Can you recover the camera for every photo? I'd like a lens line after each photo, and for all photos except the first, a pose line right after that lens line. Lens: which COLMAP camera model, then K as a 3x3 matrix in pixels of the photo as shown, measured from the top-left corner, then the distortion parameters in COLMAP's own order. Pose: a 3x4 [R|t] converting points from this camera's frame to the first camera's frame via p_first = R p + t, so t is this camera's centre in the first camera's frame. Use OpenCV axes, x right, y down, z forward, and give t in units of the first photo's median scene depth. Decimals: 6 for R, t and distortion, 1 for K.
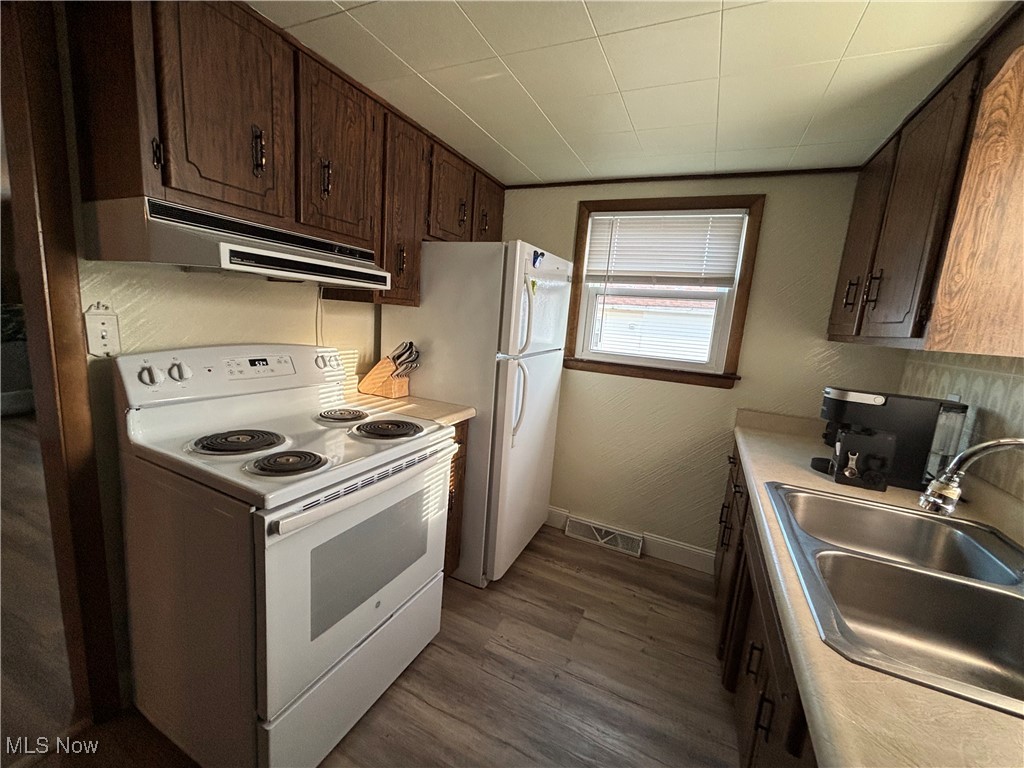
lens RADIAL K [[414.3, 0, 511.9], [0, 414.3, 382.9], [0, 0, 1]] dist [-0.001107, 0.000261]
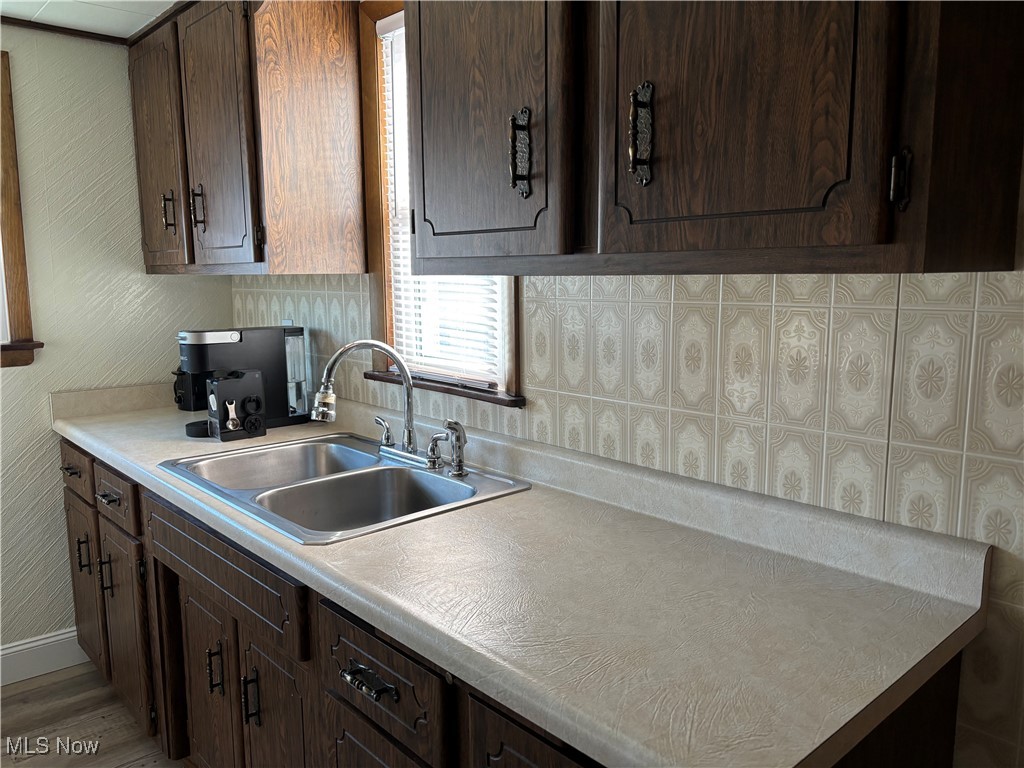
lens RADIAL K [[779.4, 0, 511.3], [0, 779.4, 380.0], [0, 0, 1]] dist [0.047893, -0.055603]
pose [[0.386851, -0.206551, 0.898712, -0.333008], [0.185102, 0.972148, 0.143752, 0.000924], [-0.903373, 0.110743, 0.414310, -0.167485]]
